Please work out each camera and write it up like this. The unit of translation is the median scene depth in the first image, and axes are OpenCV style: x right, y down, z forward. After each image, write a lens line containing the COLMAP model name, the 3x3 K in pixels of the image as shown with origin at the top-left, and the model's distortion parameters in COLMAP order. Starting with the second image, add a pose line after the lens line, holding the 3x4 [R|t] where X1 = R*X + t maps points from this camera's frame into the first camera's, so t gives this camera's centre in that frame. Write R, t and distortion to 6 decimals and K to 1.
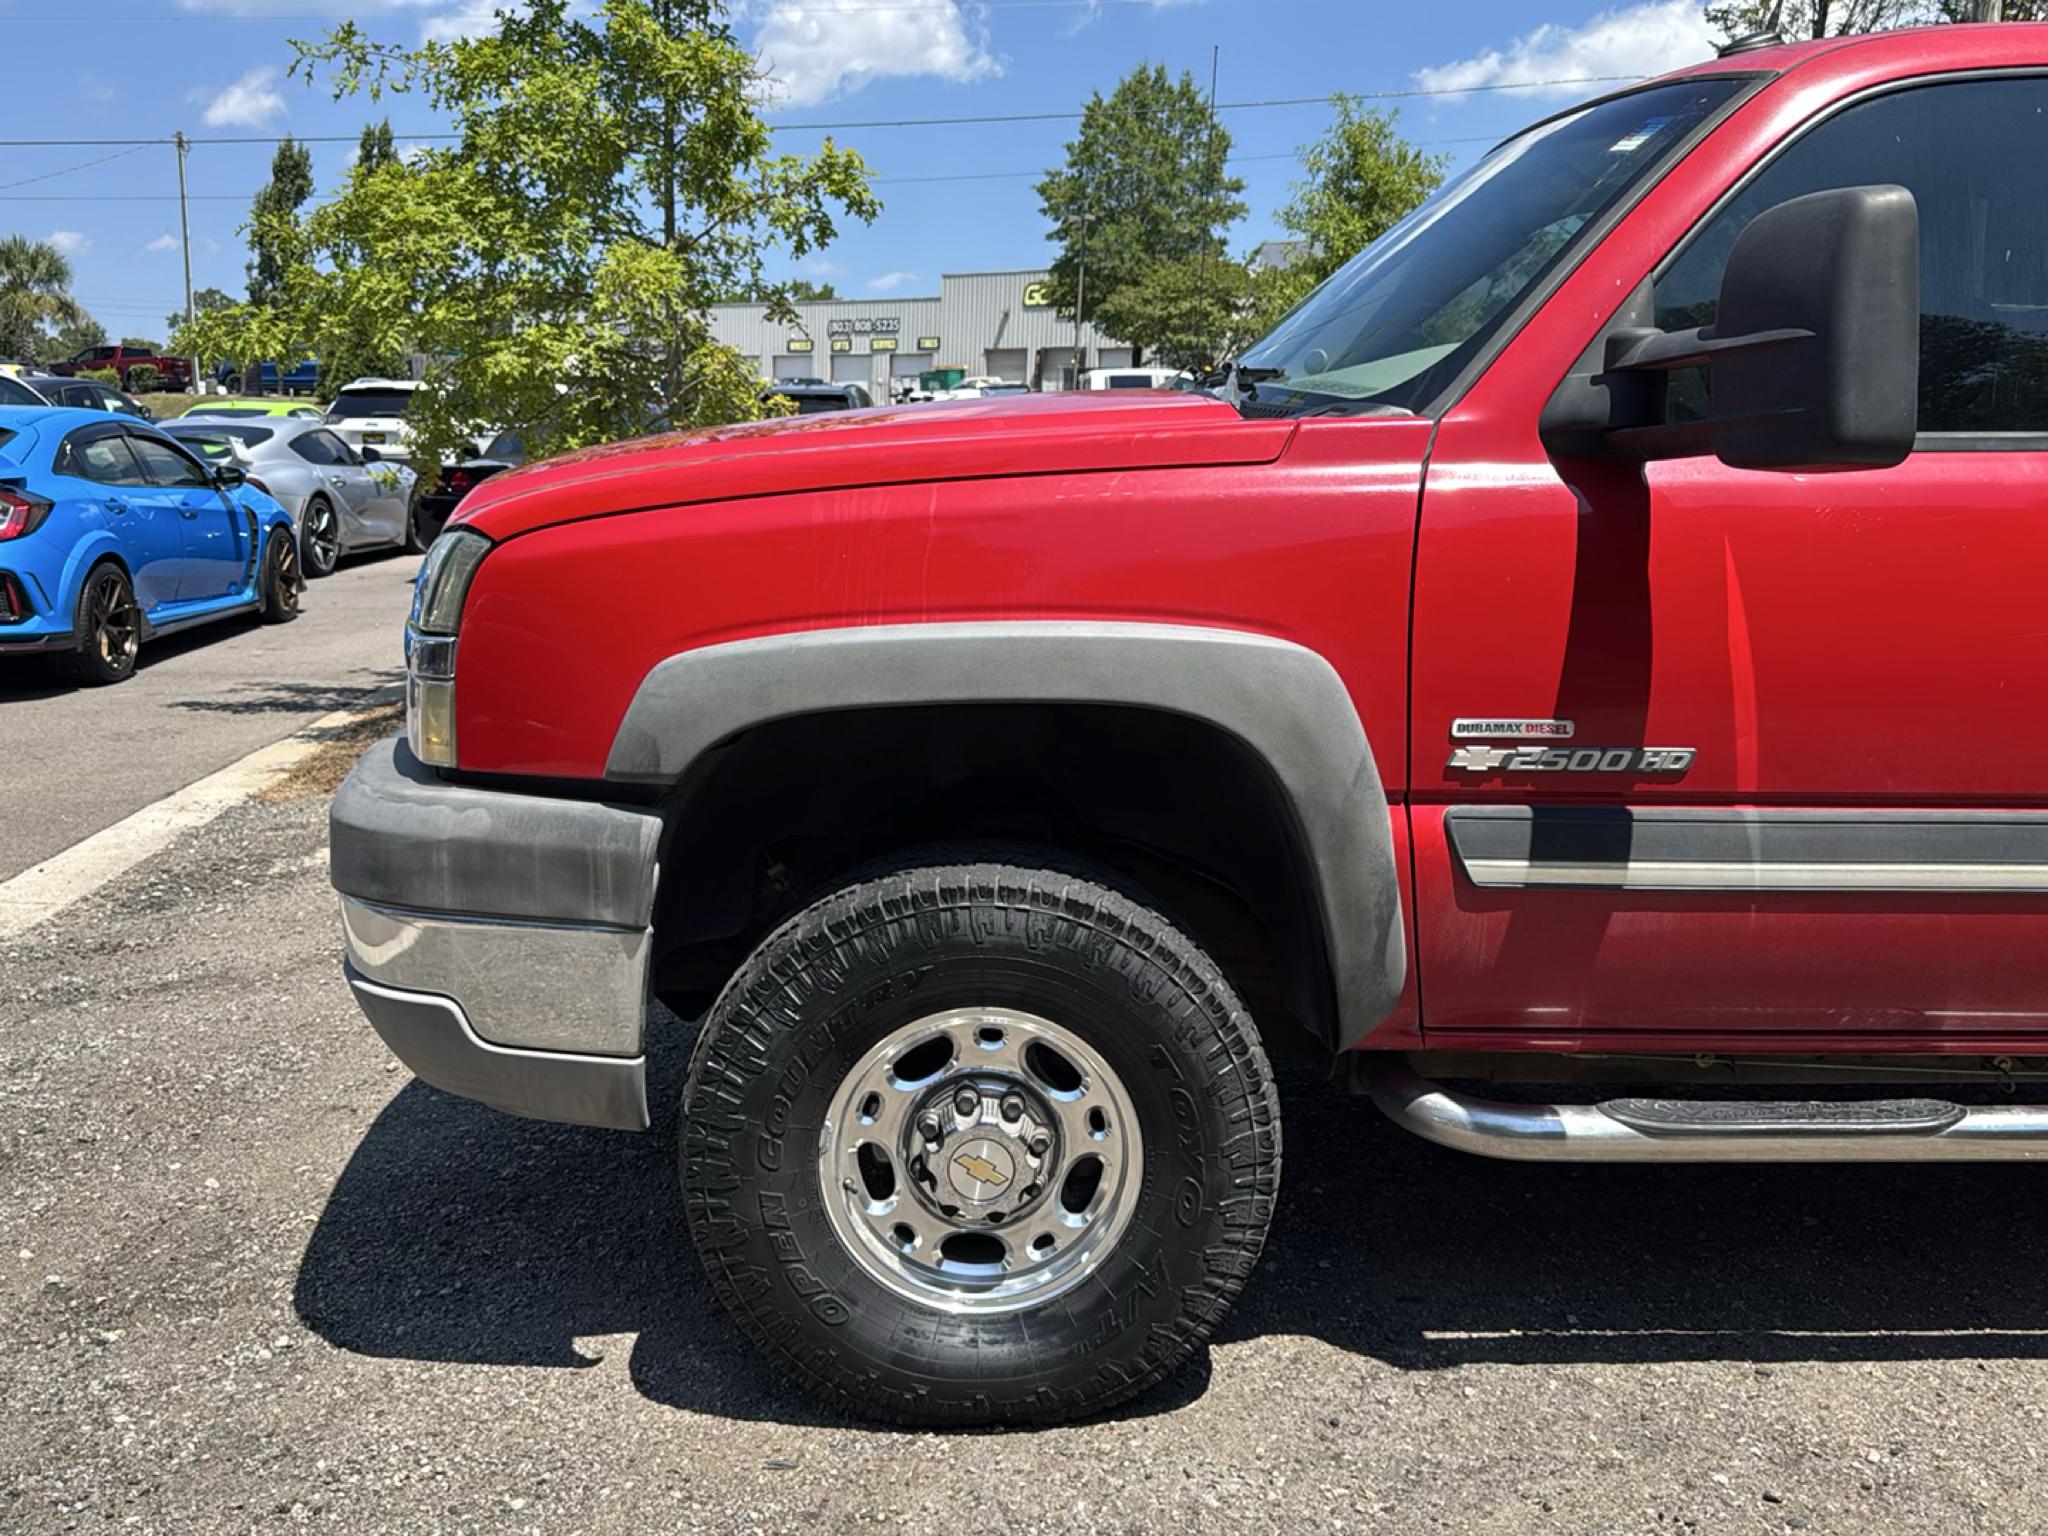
lens RADIAL K [[1817.9, 0, 1024.1], [0, 1817.9, 756.4], [0, 0, 1]] dist [0.131713, -0.242665]
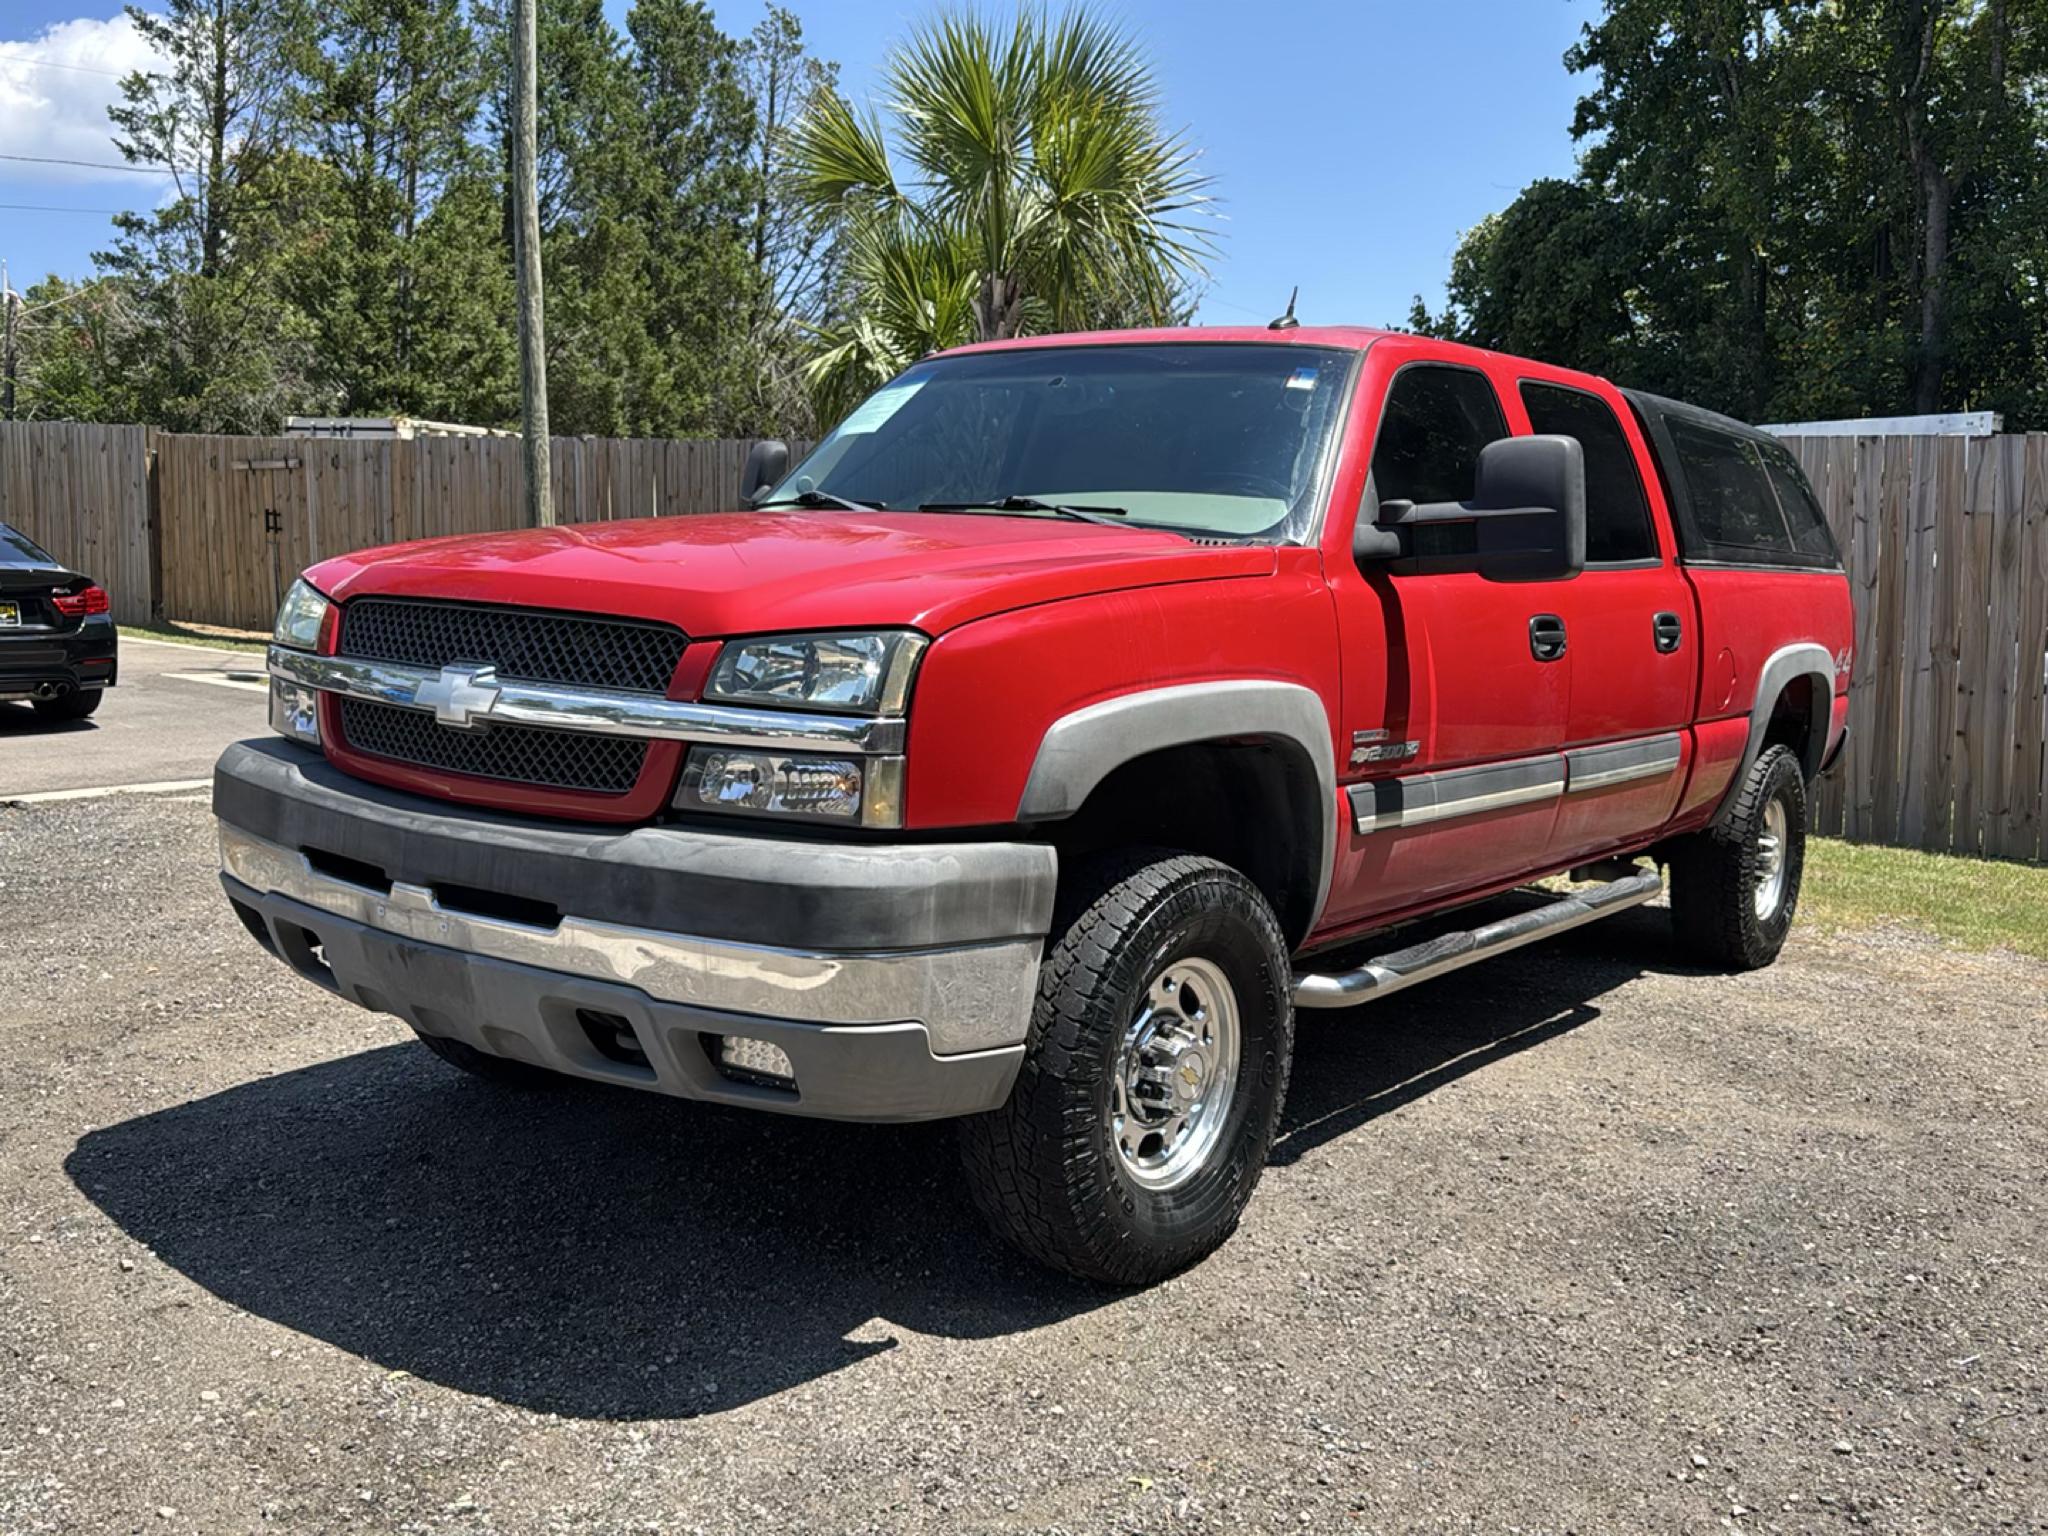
lens RADIAL K [[1817.9, 0, 1024.1], [0, 1817.9, 756.4], [0, 0, 1]] dist [0.131713, -0.242665]
pose [[0.633310, -0.072131, 0.770529, -1.170836], [0.111848, 0.993725, 0.001095, -0.032629], [-0.765773, 0.085489, 0.637404, 0.186062]]
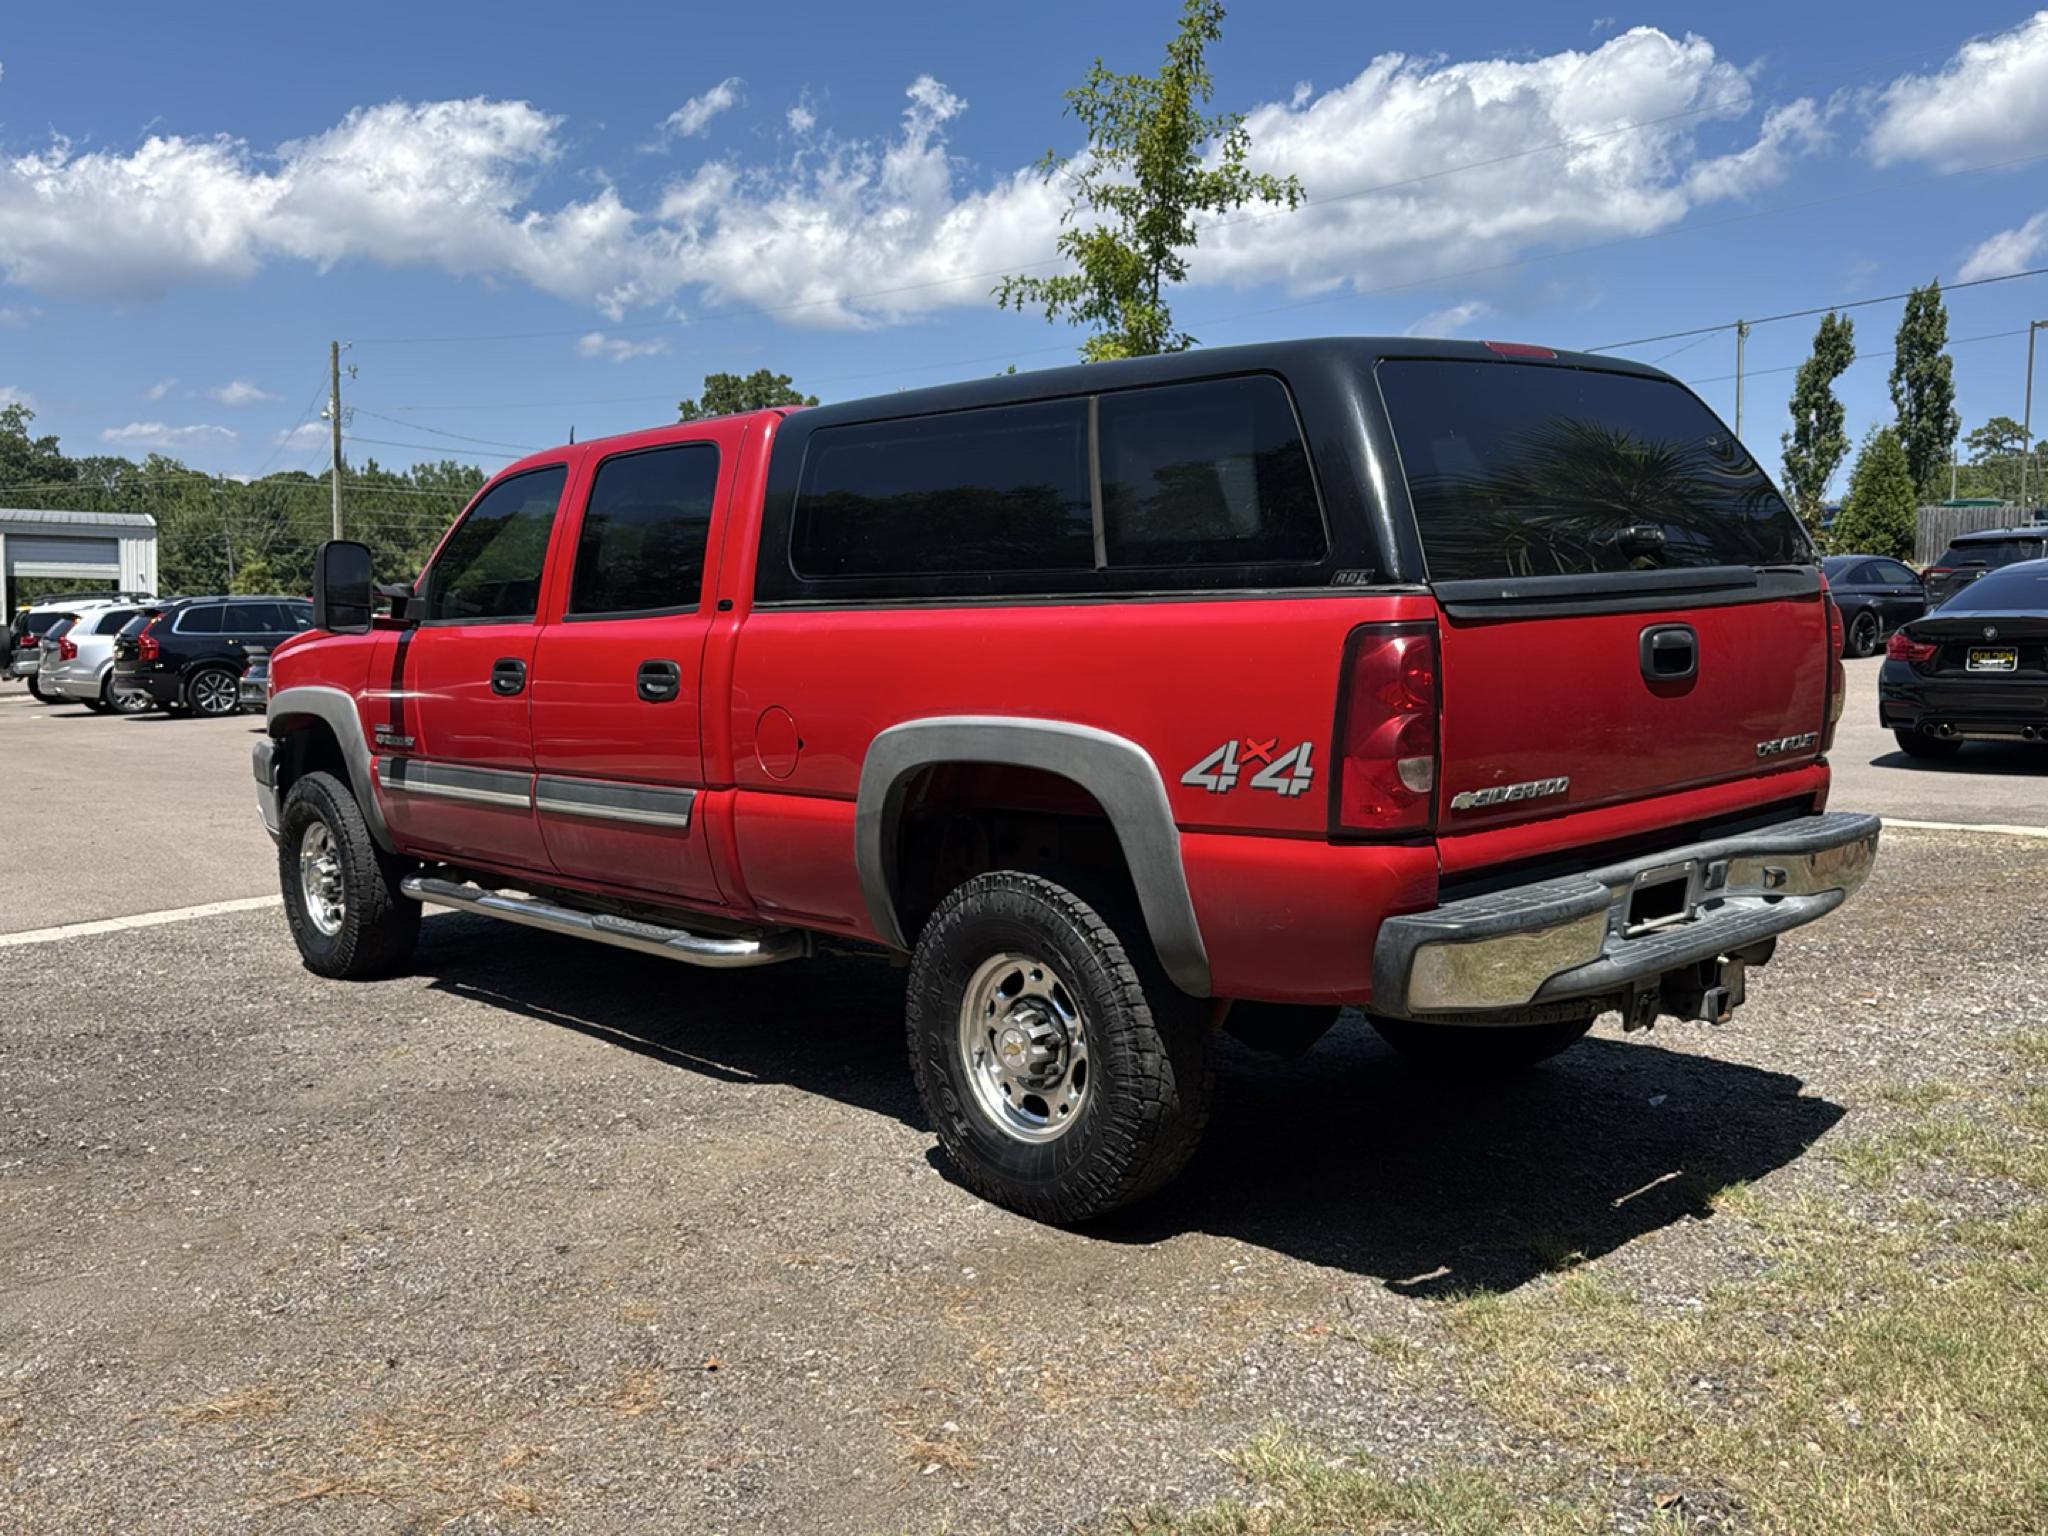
lens RADIAL K [[1817.9, 0, 1024.1], [0, 1817.9, 756.4], [0, 0, 1]] dist [0.131713, -0.242665]
pose [[0.650396, 0.037740, -0.758658, 2.891054], [-0.100711, 0.994232, -0.036880, 0.030683], [0.752890, 0.100392, 0.650445, -0.059837]]
